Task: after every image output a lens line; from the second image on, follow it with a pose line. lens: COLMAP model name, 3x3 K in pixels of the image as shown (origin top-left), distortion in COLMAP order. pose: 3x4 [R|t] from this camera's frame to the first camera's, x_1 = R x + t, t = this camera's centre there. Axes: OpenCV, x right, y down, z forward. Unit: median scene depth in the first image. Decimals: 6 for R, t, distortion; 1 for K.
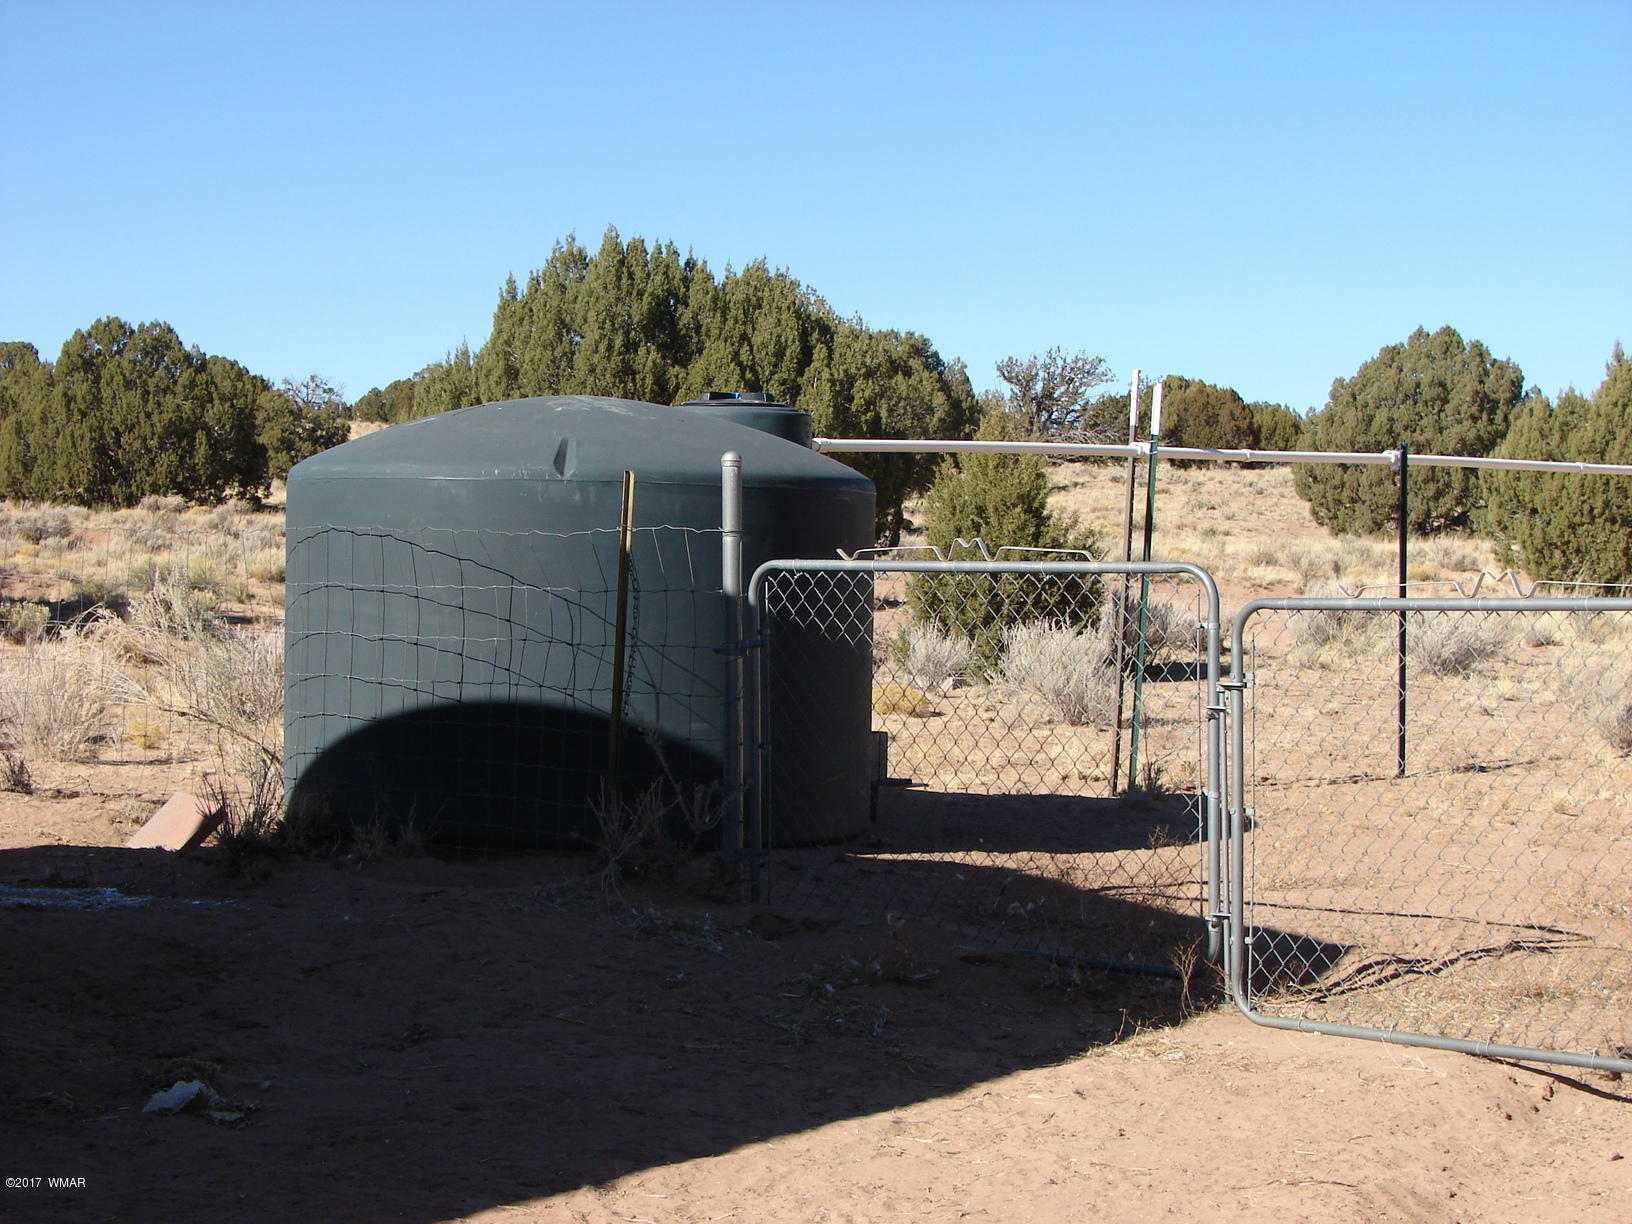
lens RADIAL K [[3611.5, 0, 811.9], [0, 3611.5, 611.8], [0, 0, 1]] dist [0.147667, 0.000000]
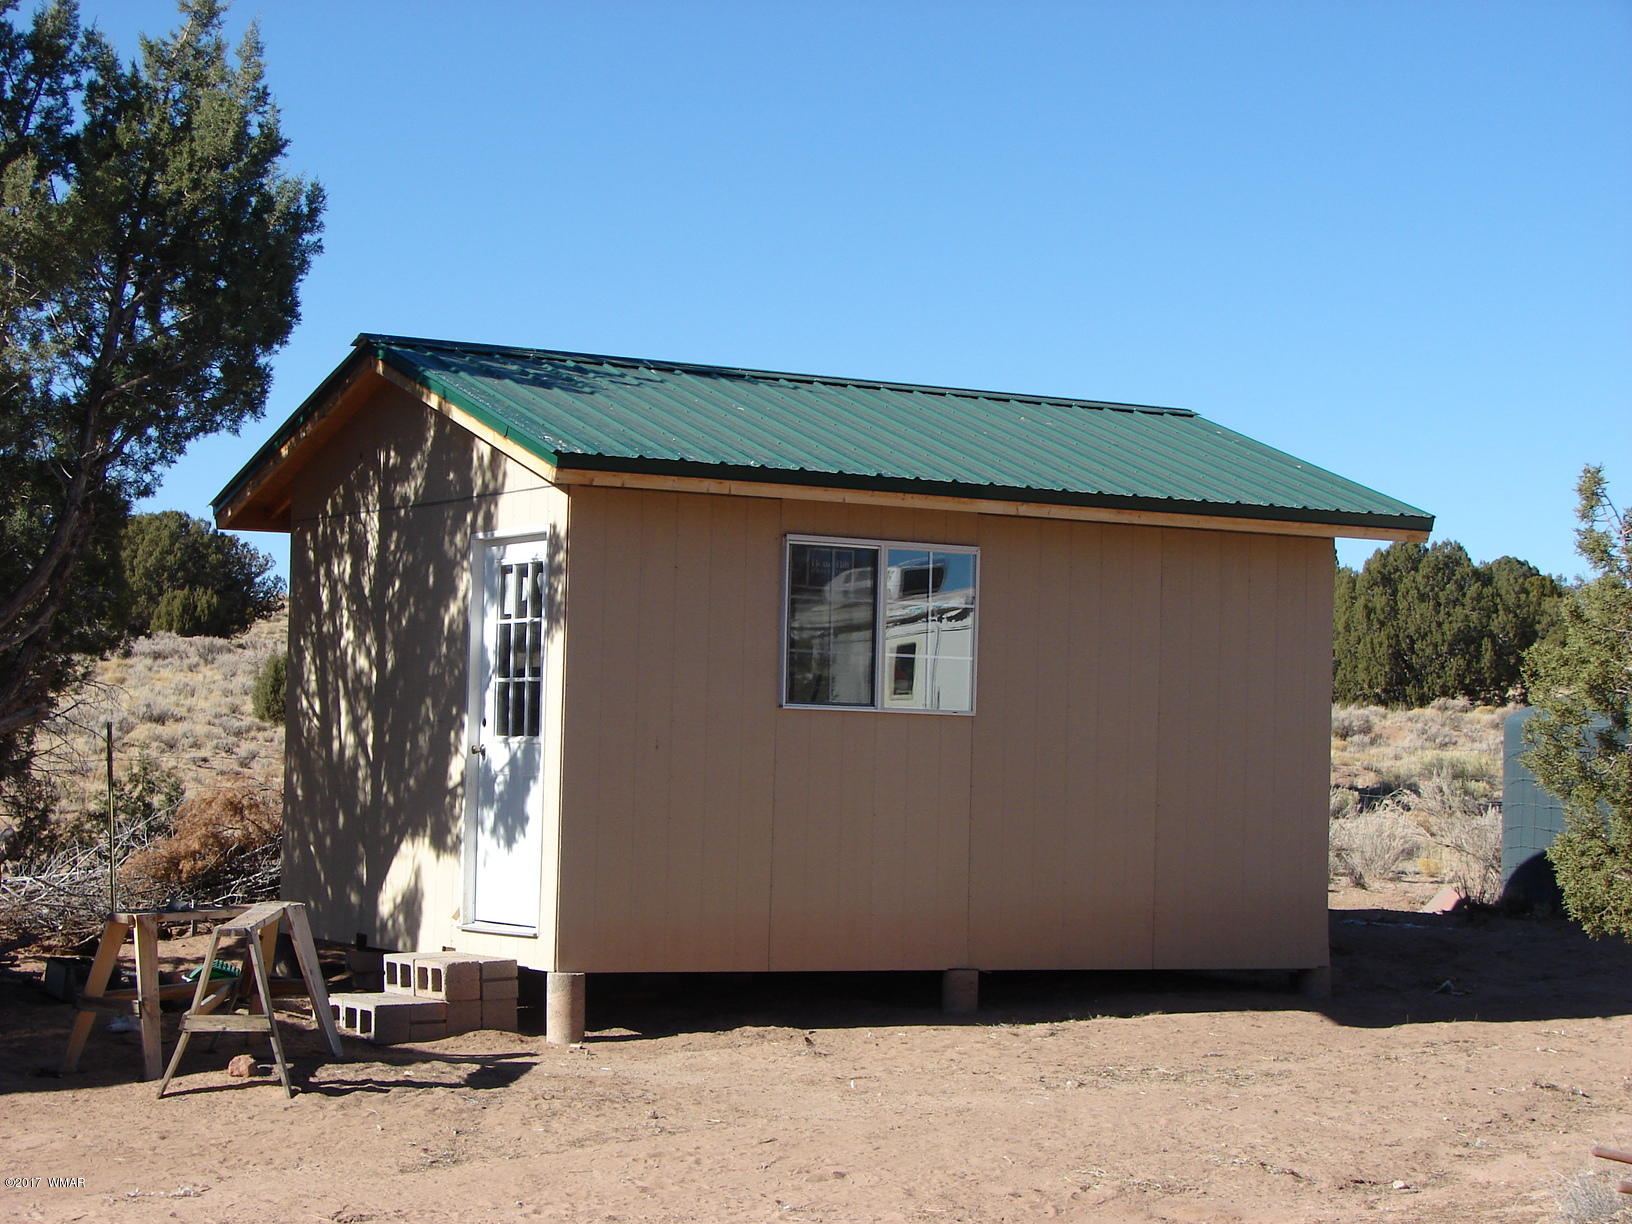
lens RADIAL K [[3611.5, 0, 721.0], [0, 3611.5, 624.5], [0, 0, 1]] dist [0.147667, 0.000000]
pose [[0.929953, 0.001110, -0.367676, 0.023796], [-0.019038, 0.998799, -0.045137, 0.000799], [0.367185, 0.048975, 0.928858, -0.125876]]
